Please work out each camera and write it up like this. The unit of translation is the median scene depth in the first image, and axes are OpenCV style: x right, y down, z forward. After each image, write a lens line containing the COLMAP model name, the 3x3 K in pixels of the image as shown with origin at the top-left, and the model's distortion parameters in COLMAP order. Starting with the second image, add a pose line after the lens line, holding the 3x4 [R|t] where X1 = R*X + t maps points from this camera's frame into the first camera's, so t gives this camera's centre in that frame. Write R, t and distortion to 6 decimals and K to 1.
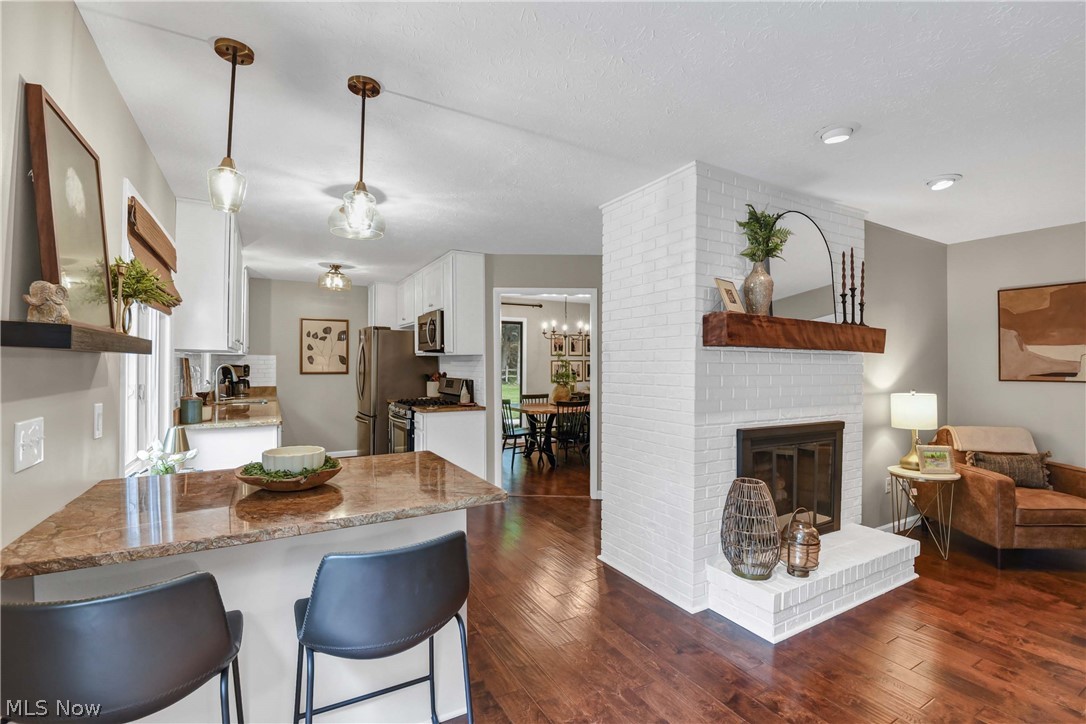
lens RADIAL K [[500.1, 0, 540.2], [0, 500.1, 363.9], [0, 0, 1]] dist [-0.001704, -0.011837]
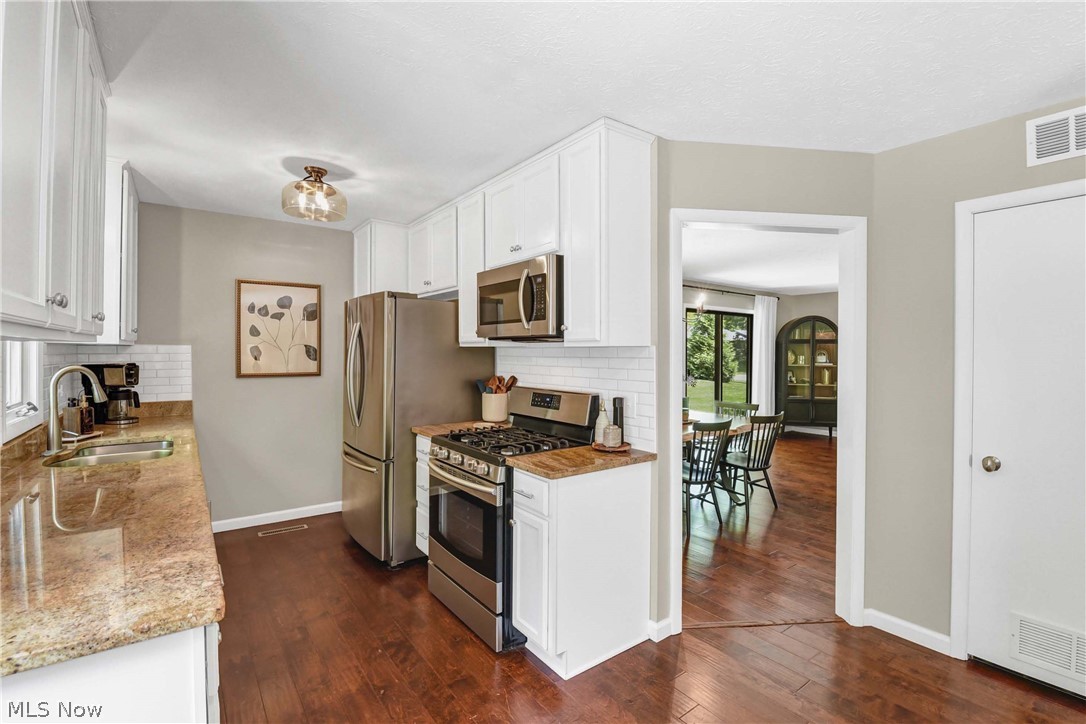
lens RADIAL K [[506.1, 0, 536.5], [0, 506.1, 355.3], [0, 0, 1]] dist [0.000857, -0.009927]
pose [[0.993419, -0.000864, 0.114535, -0.411401], [0.000105, 0.999978, 0.006626, -0.018239], [-0.114538, -0.006571, 0.993397, 0.771664]]
